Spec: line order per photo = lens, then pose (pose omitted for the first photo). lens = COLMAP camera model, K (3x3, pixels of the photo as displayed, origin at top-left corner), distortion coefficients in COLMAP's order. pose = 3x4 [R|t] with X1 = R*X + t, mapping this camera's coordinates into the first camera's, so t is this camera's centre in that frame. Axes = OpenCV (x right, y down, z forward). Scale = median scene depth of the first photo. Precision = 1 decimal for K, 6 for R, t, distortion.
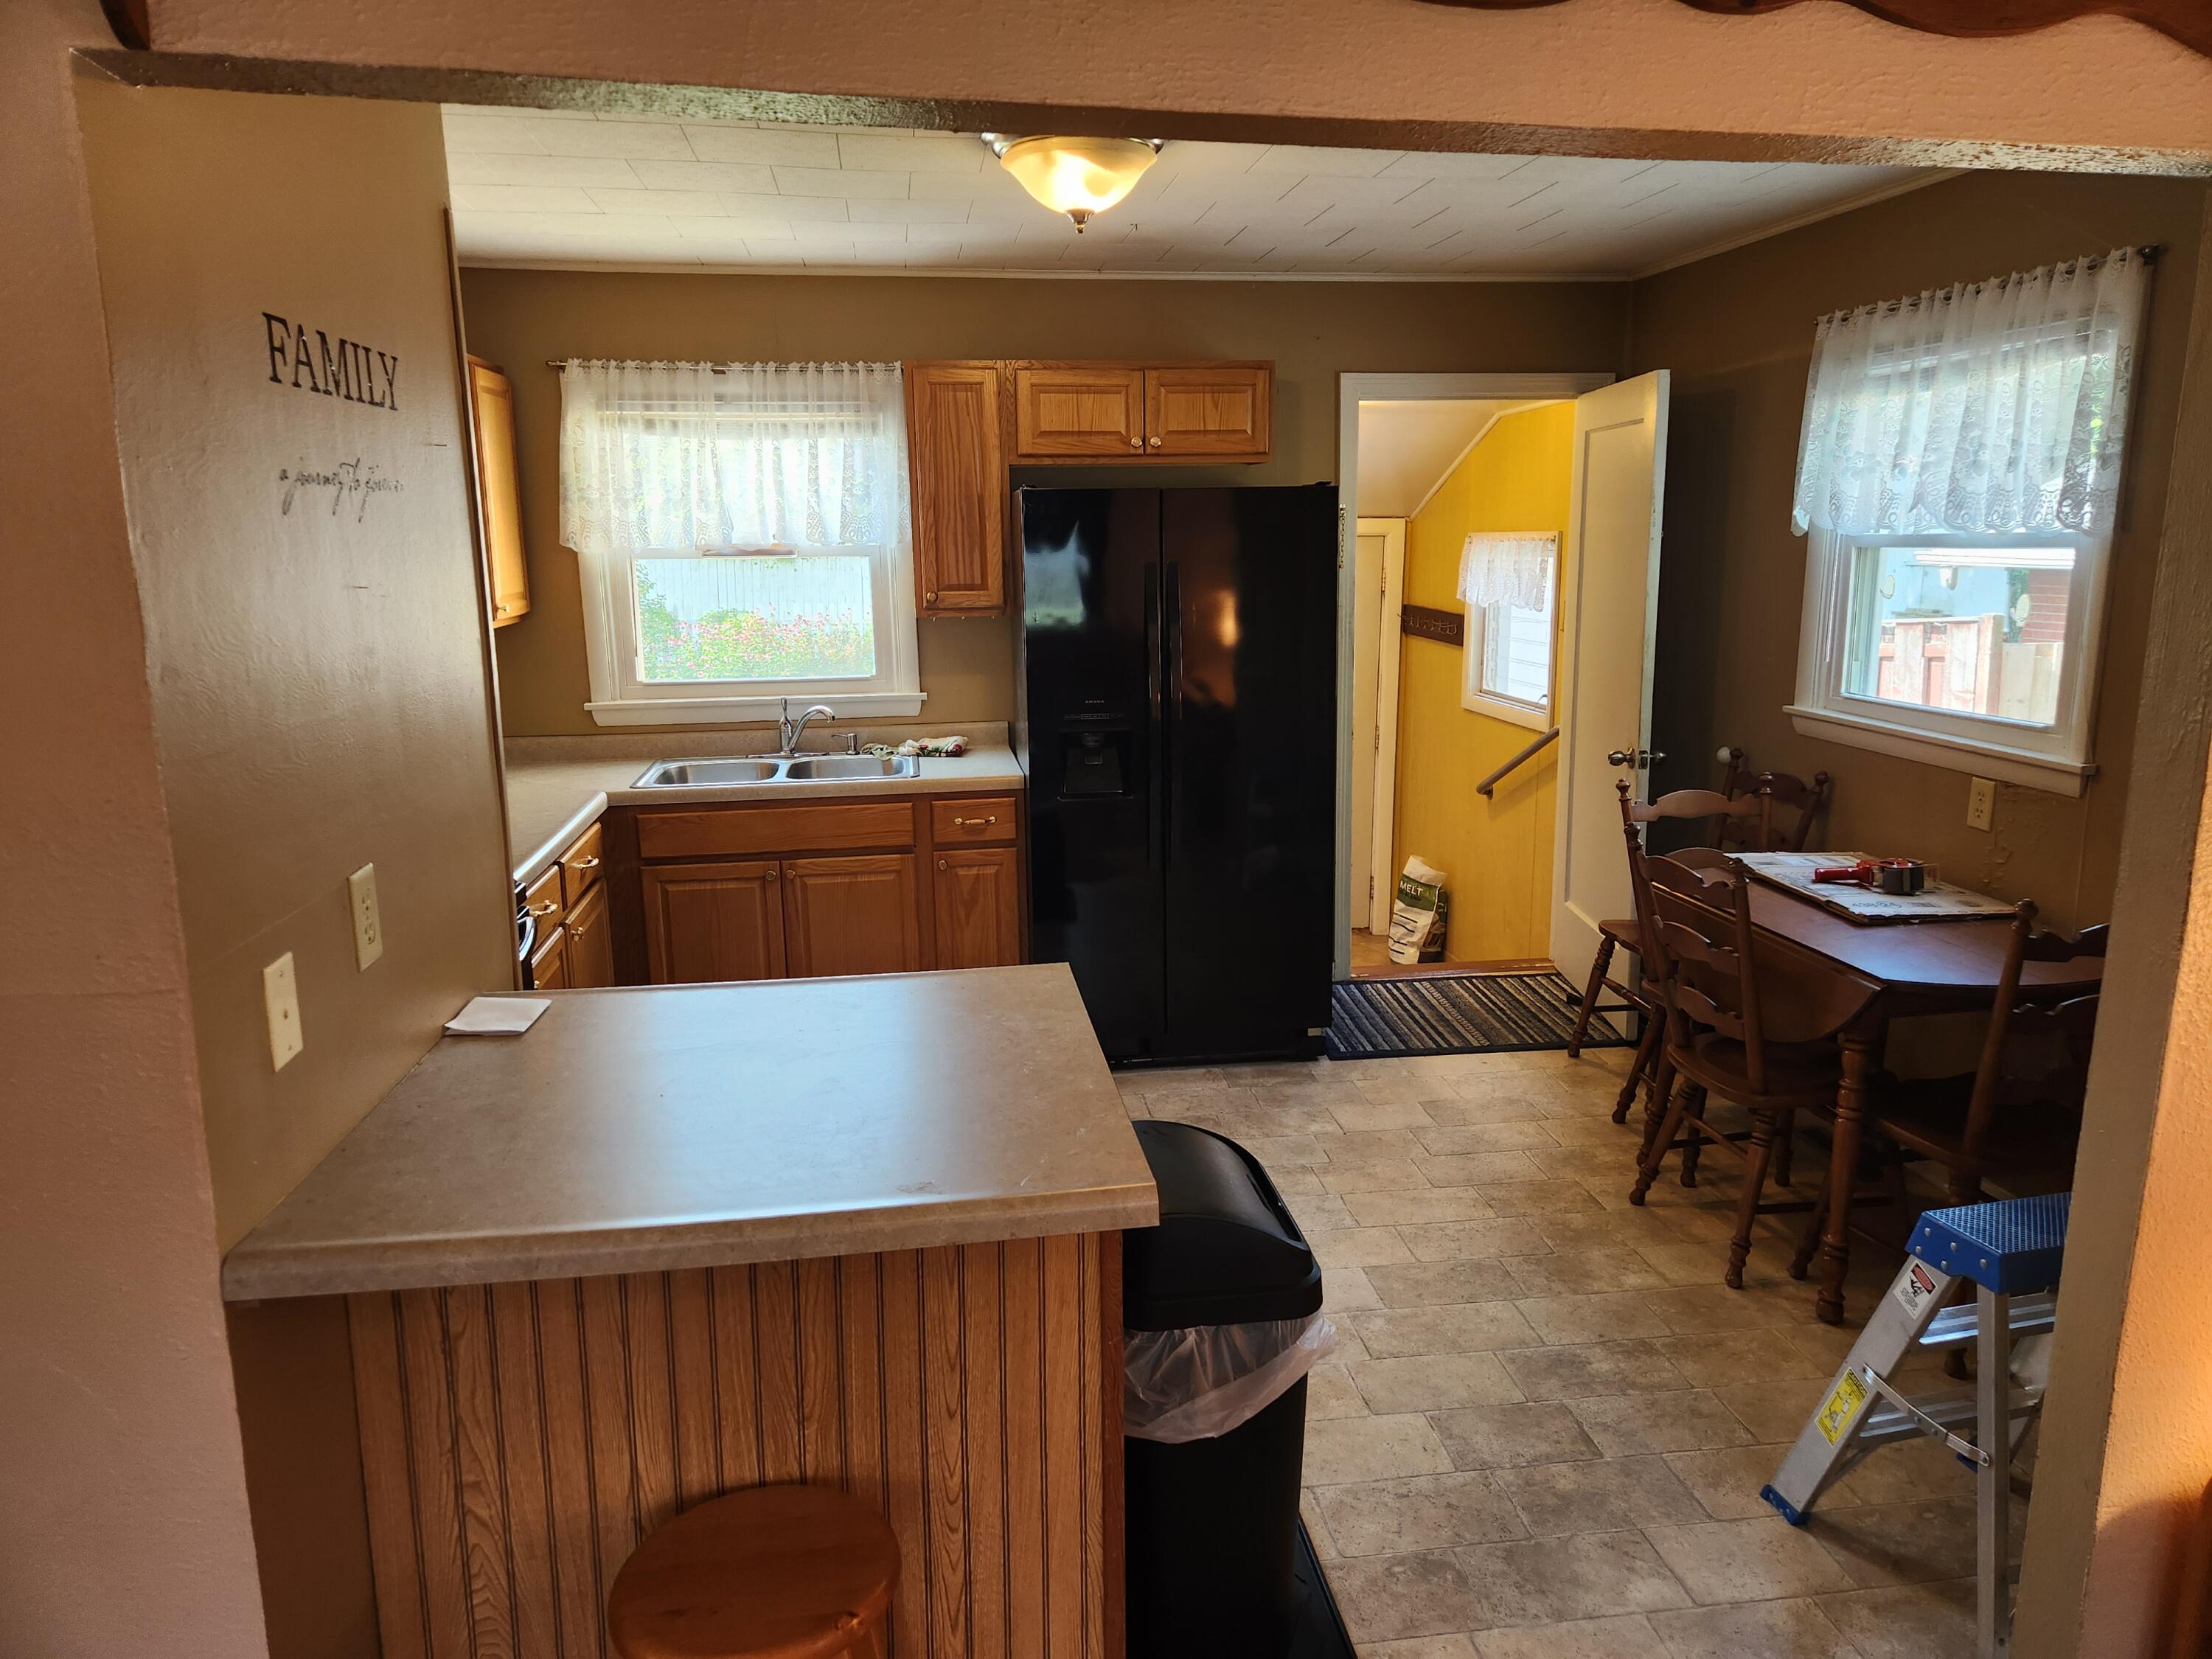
lens RADIAL K [[1479.4, 0, 1121.7], [0, 1479.4, 839.4], [0, 0, 1]] dist [0.053427, -0.036570]
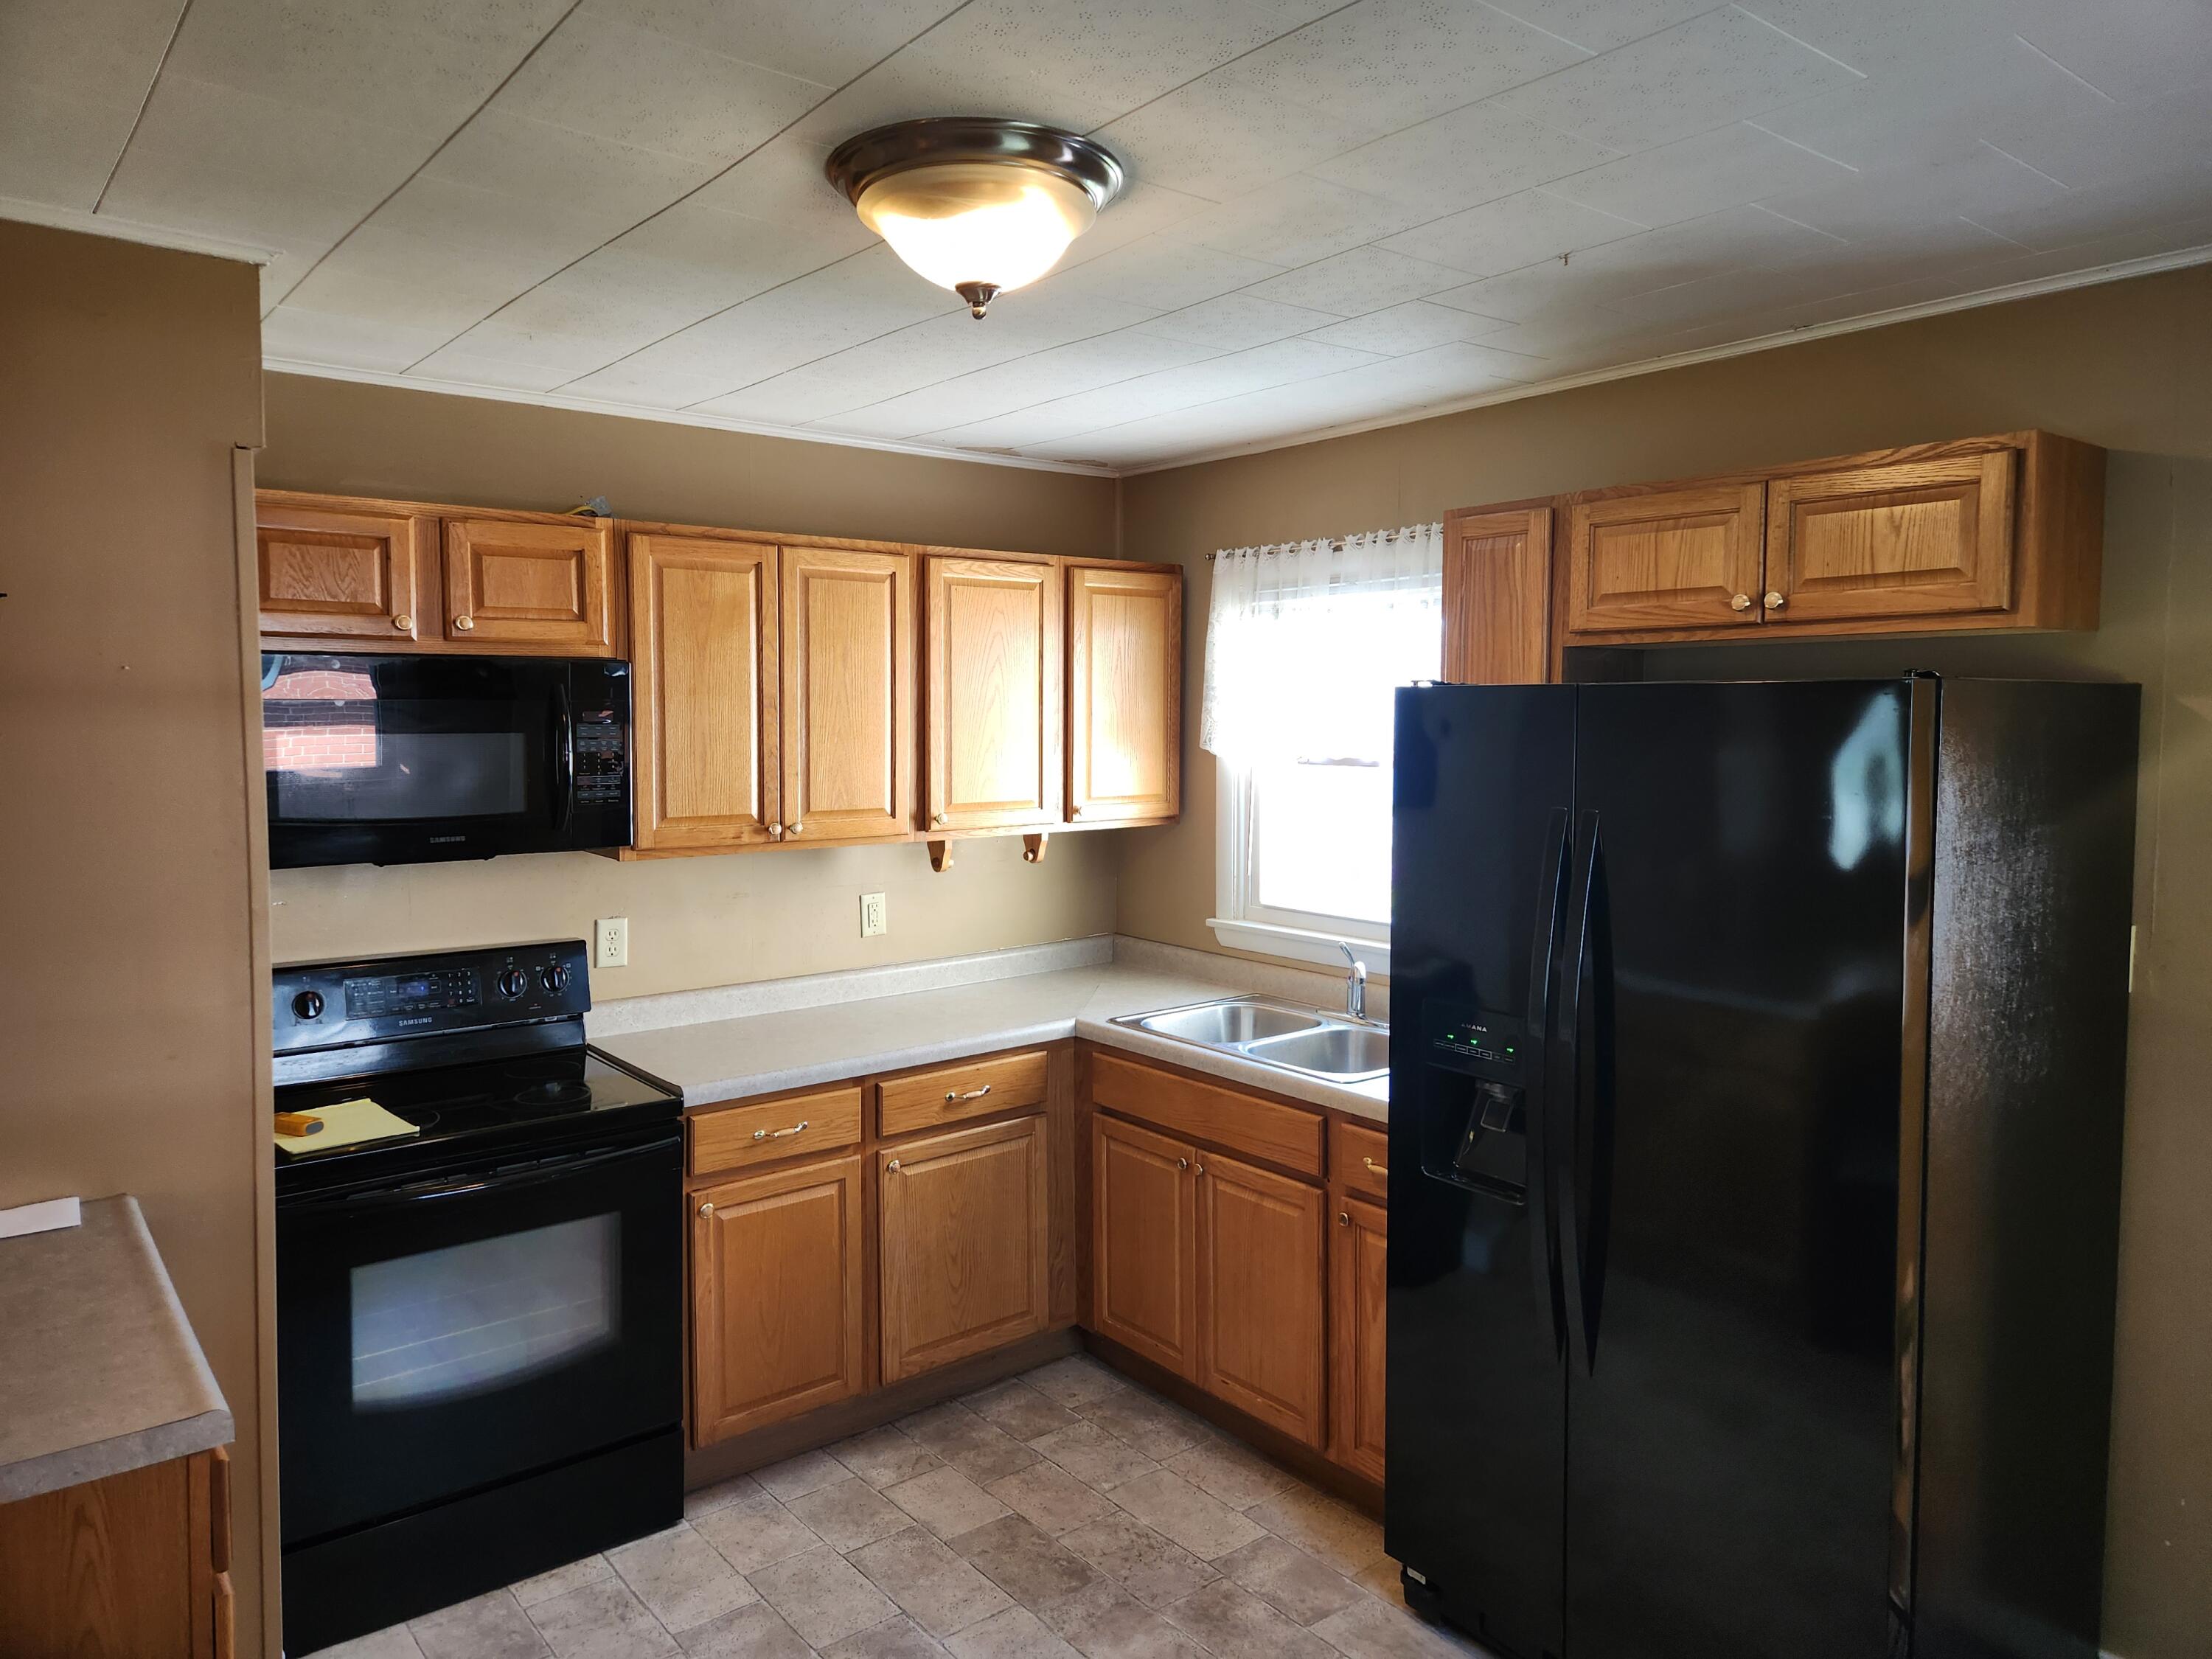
lens RADIAL K [[1479.4, 0, 1105.6], [0, 1479.4, 808.7], [0, 0, 1]] dist [0.053427, -0.036570]
pose [[0.497855, 0.068452, -0.864555, 0.491065], [-0.185891, 0.982134, -0.029283, -0.155765], [0.847104, 0.175291, 0.501685, 0.635630]]
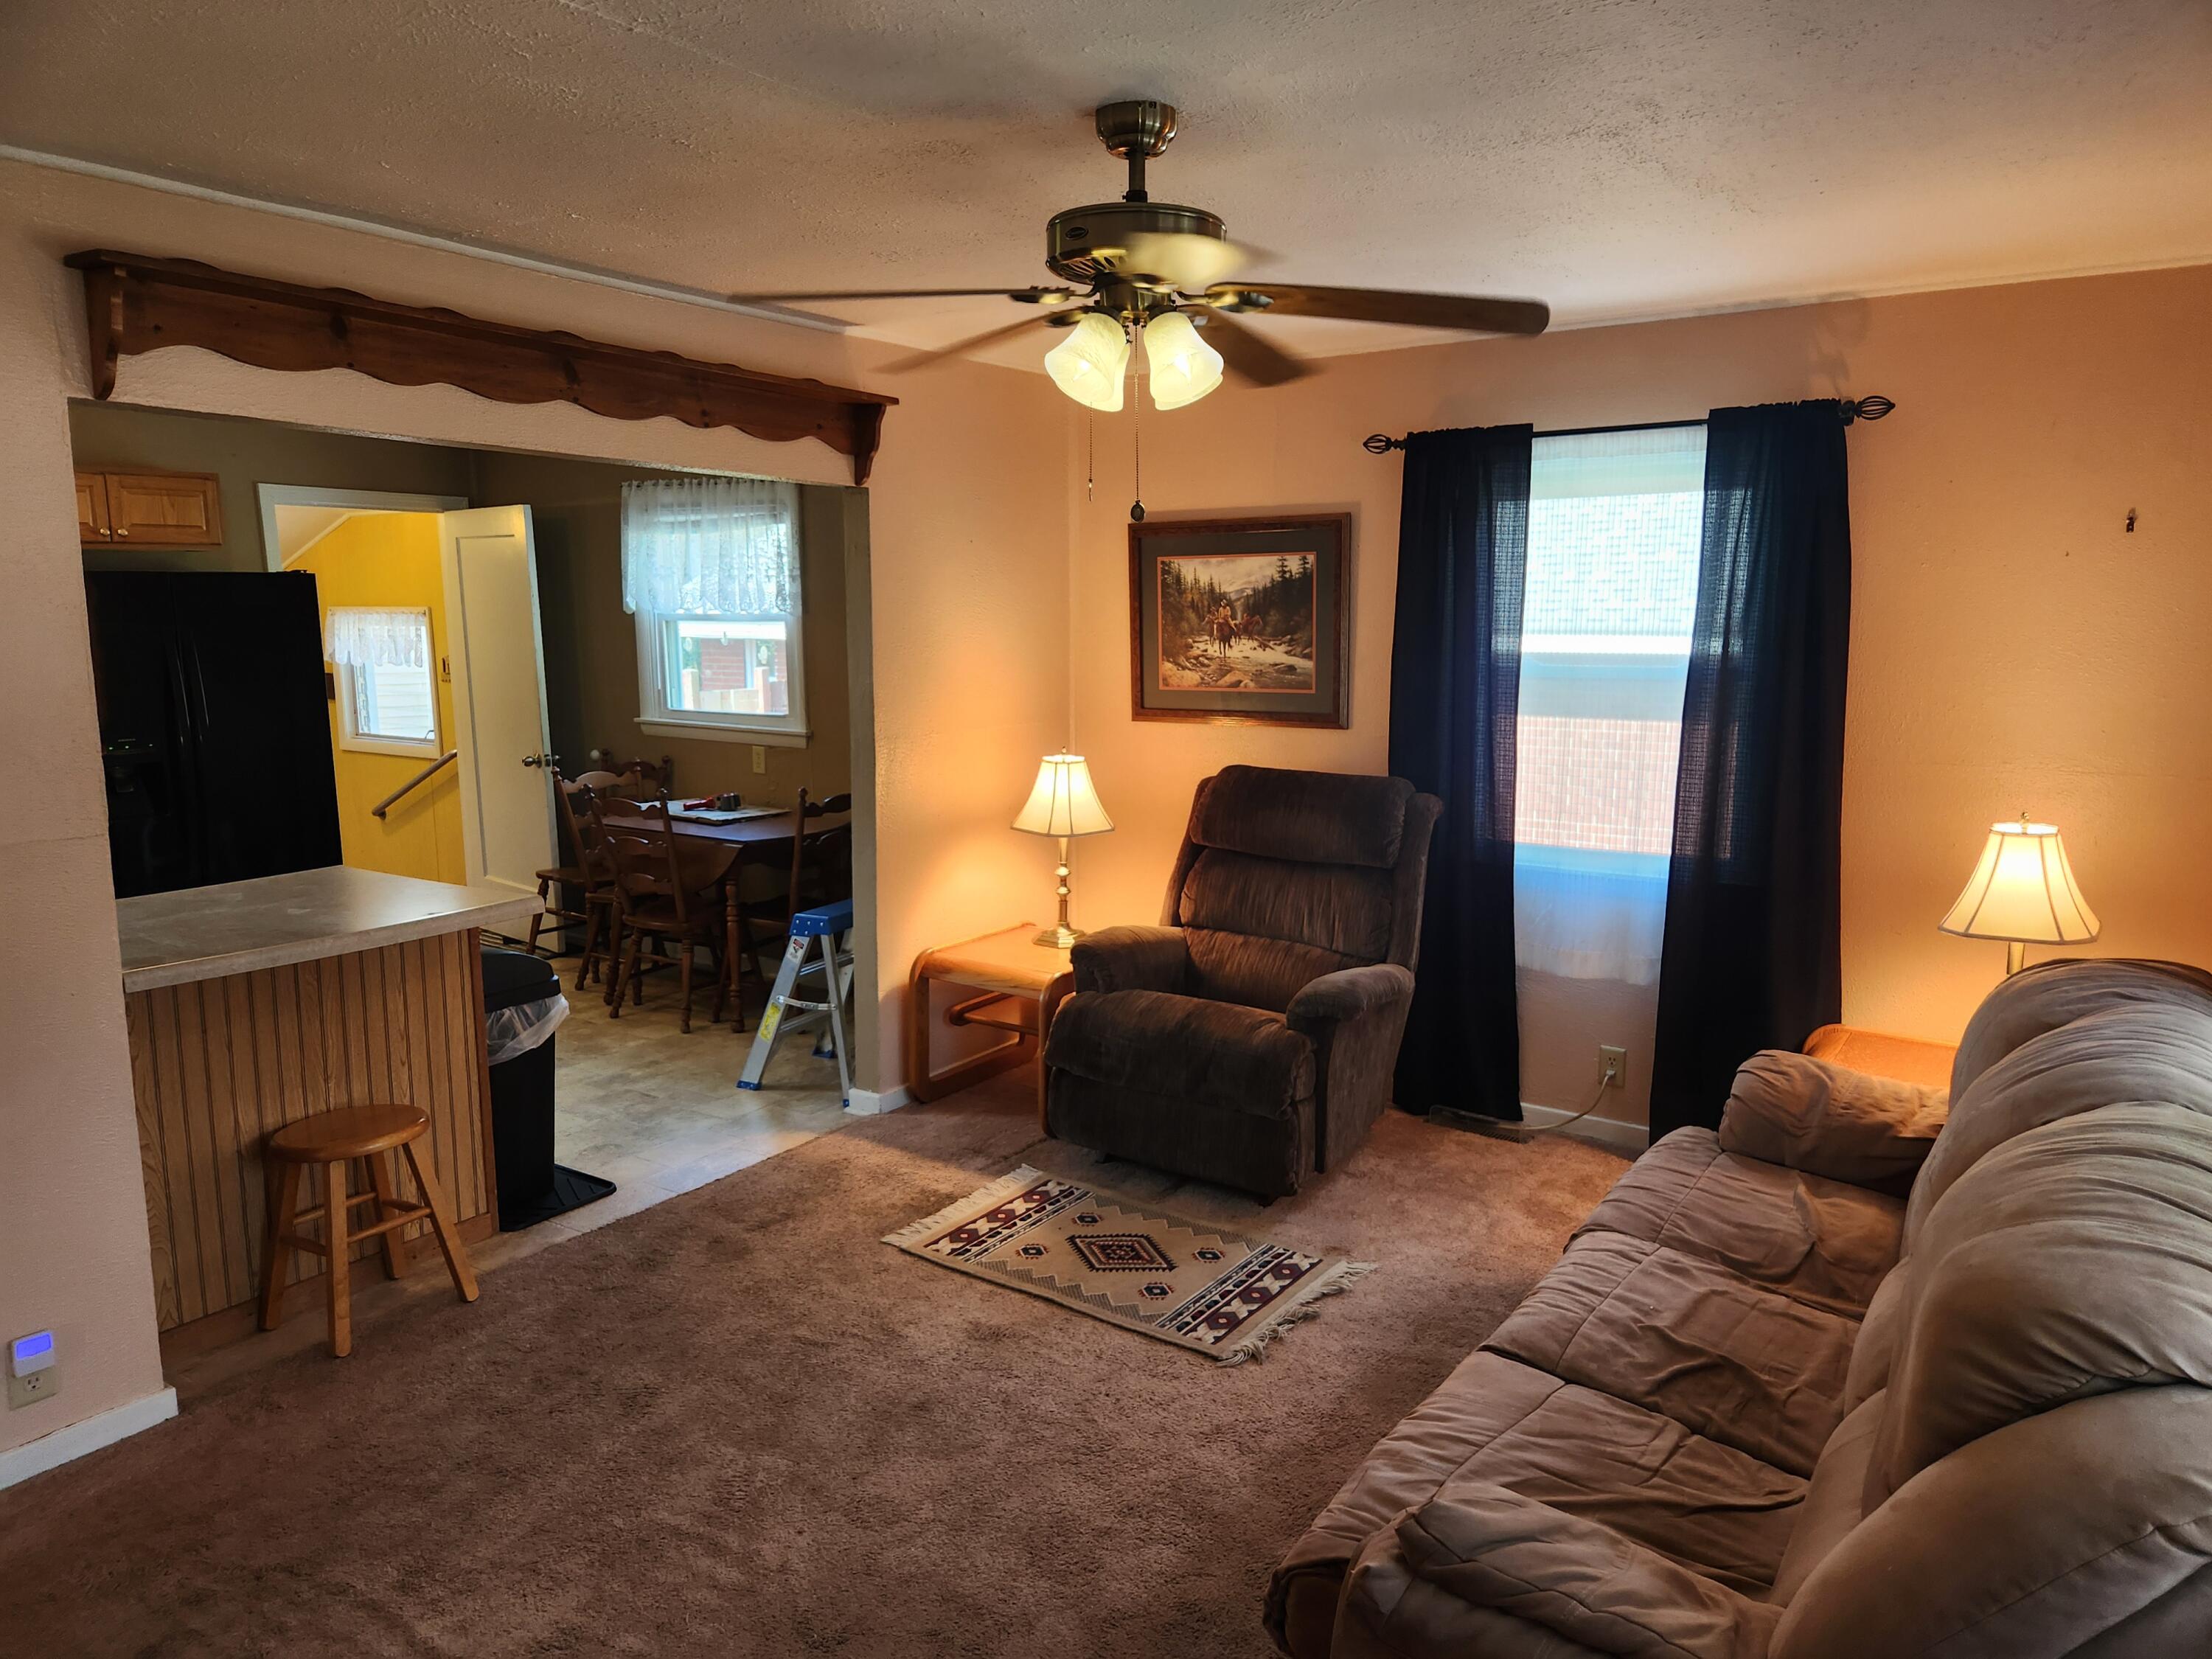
lens RADIAL K [[1479.4, 0, 1107.3], [0, 1479.4, 820.6], [0, 0, 1]] dist [0.053427, -0.036570]
pose [[0.678975, -0.100339, 0.727273, -0.451555], [0.143617, 0.989630, 0.002456, 0.103759], [-0.719977, 0.102781, 0.686344, -0.528204]]
